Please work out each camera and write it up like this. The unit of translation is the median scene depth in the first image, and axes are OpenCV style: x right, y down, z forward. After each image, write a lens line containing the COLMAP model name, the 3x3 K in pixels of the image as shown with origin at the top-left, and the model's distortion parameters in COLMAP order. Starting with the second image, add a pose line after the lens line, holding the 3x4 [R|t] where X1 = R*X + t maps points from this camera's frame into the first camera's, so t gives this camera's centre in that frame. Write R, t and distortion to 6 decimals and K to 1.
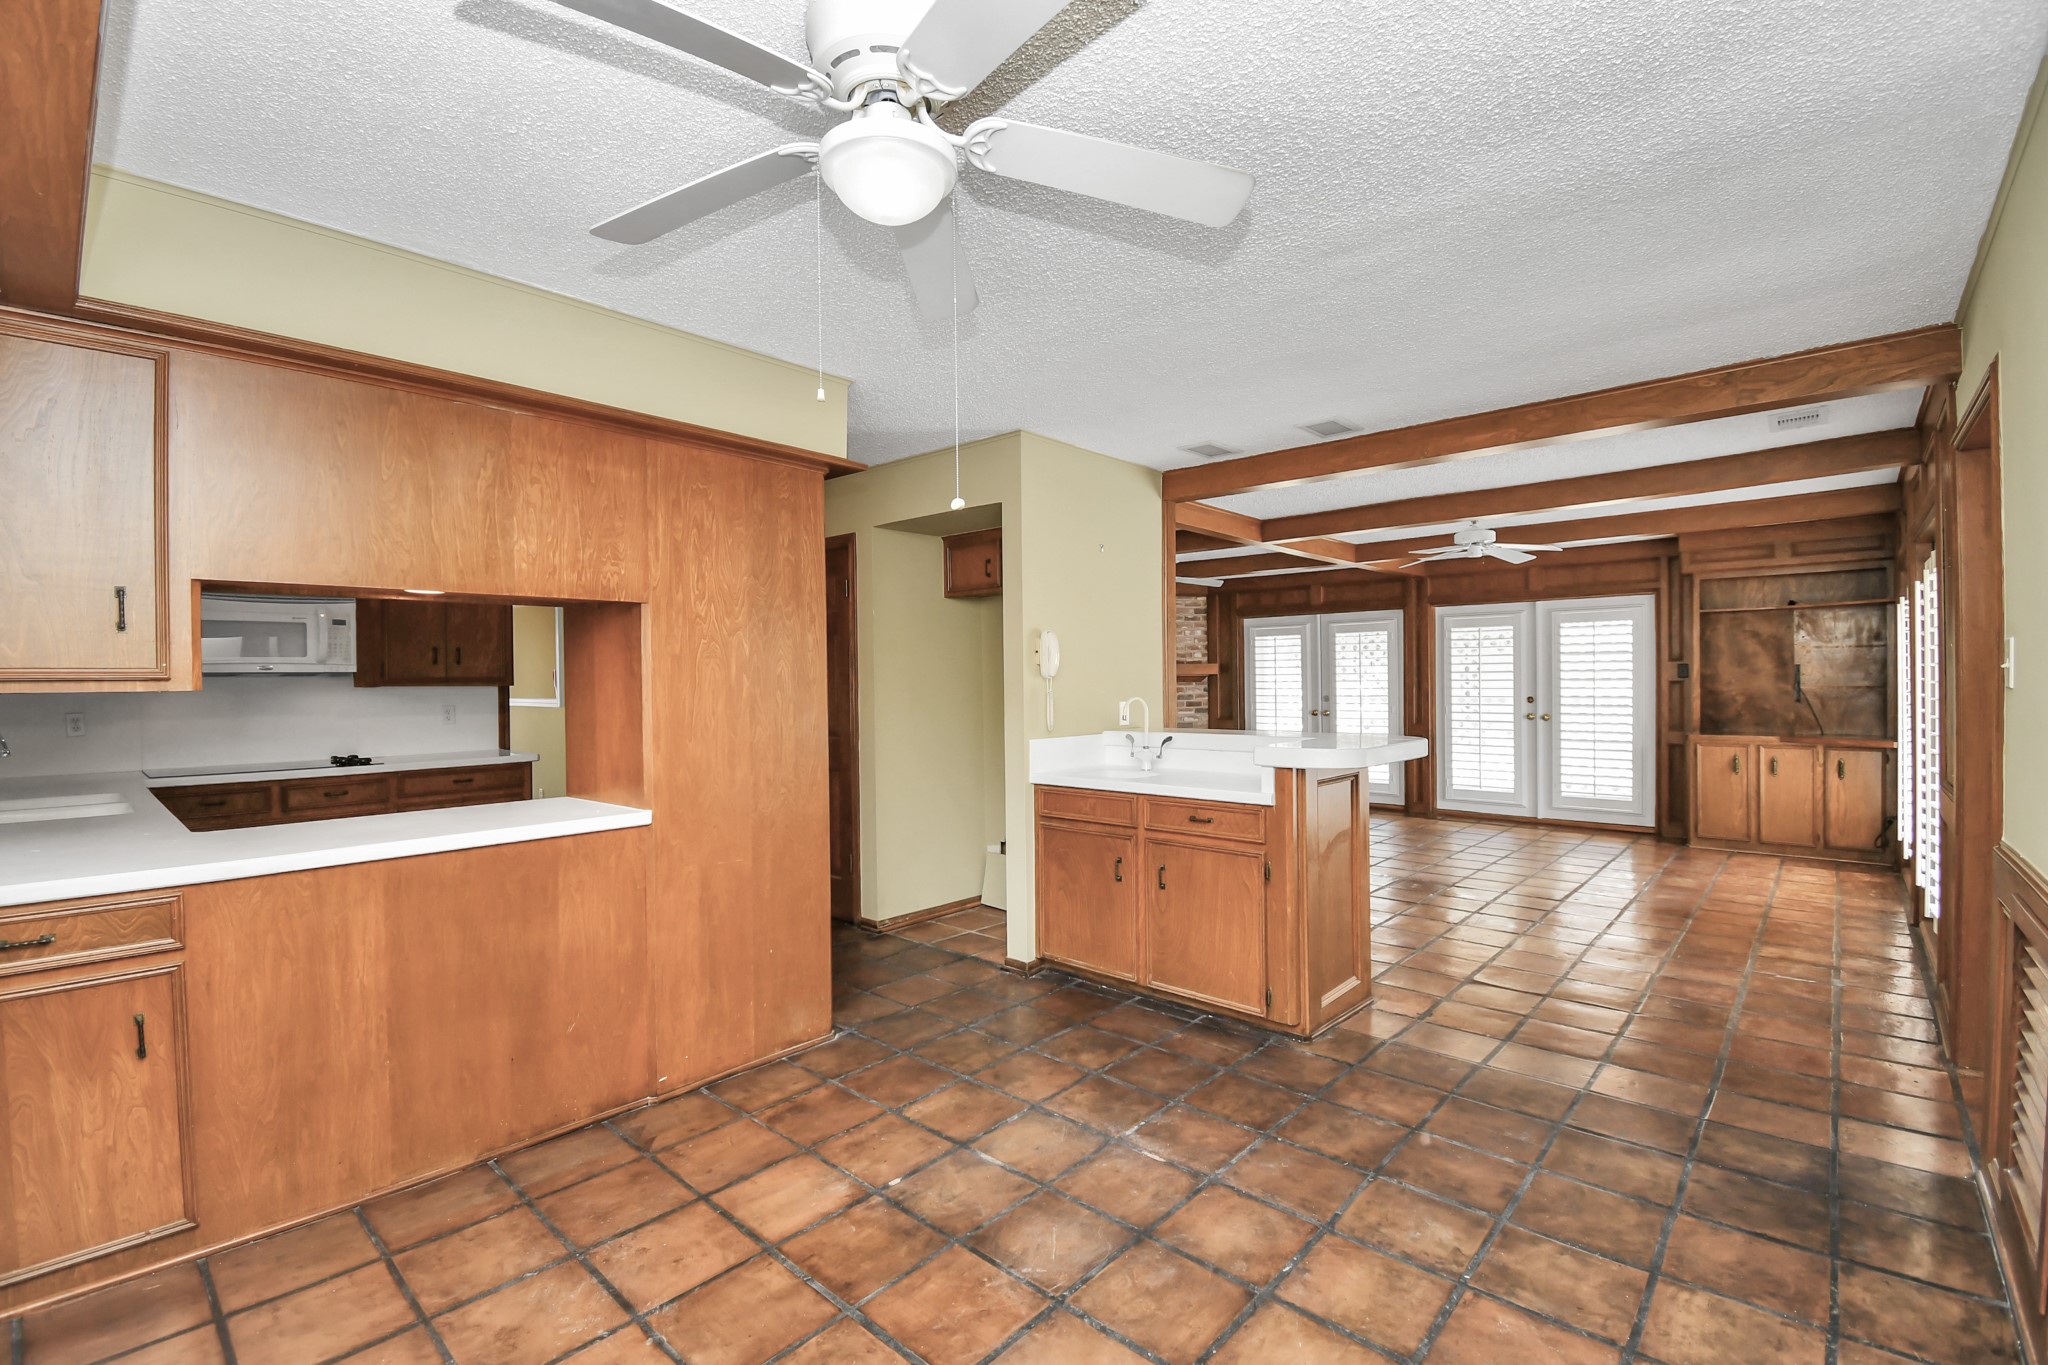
lens RADIAL K [[907.1, 0, 1013.4], [0, 907.1, 690.1], [0, 0, 1]] dist [-0.001727, -0.000493]
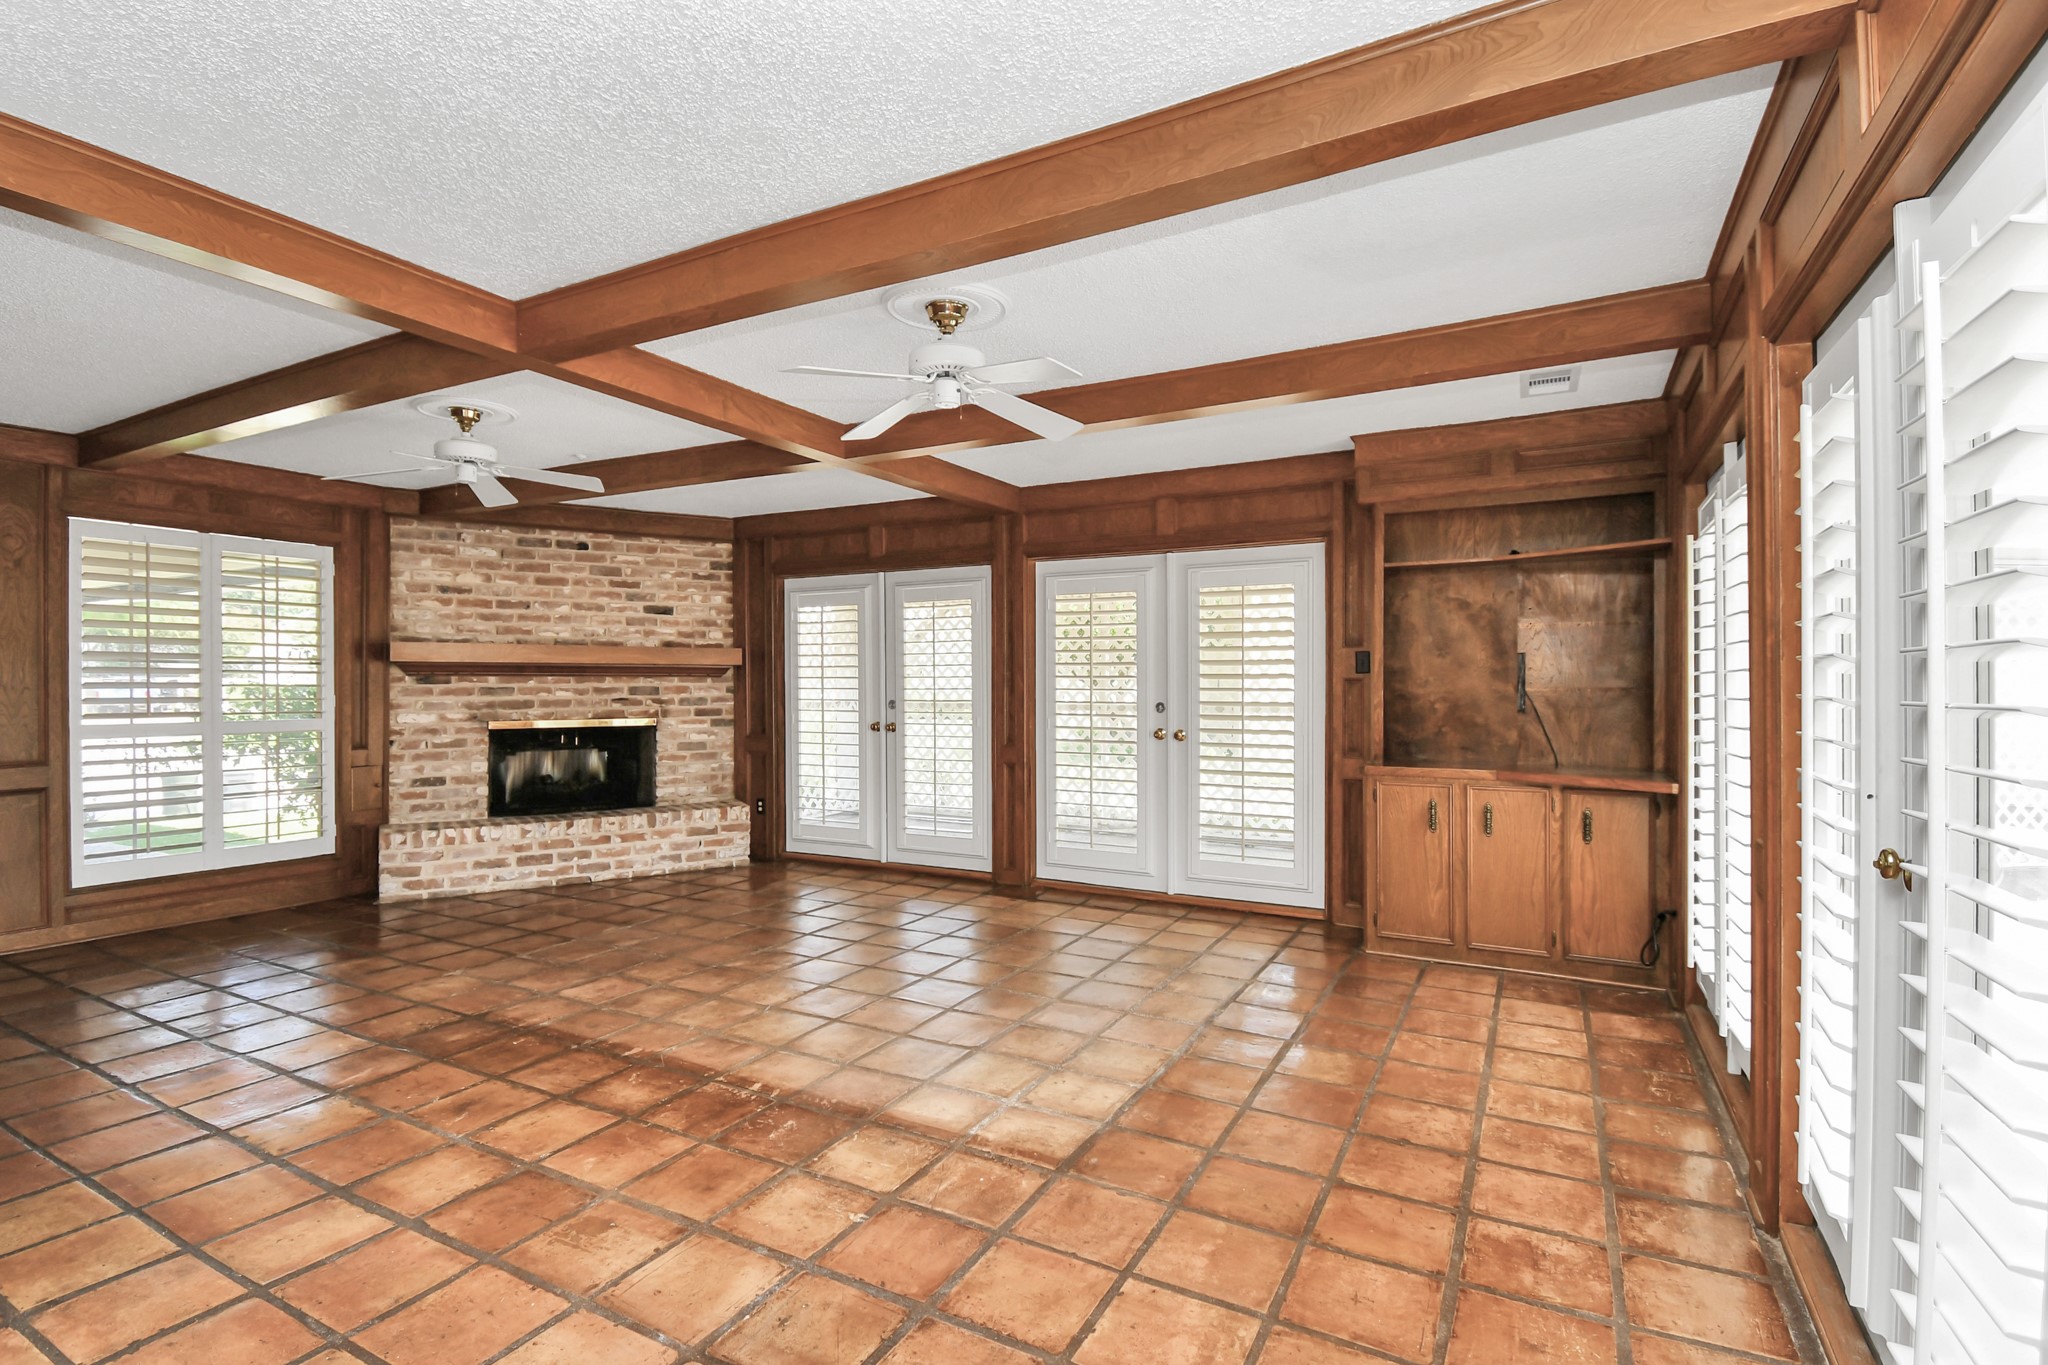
lens RADIAL K [[907.1, 0, 1038.8], [0, 907.1, 688.9], [0, 0, 1]] dist [-0.001727, -0.000493]
pose [[0.966041, 0.011055, 0.258153, 0.368760], [-0.008951, 0.999916, -0.009322, 0.004994], [-0.258234, 0.006695, 0.966059, 0.462504]]
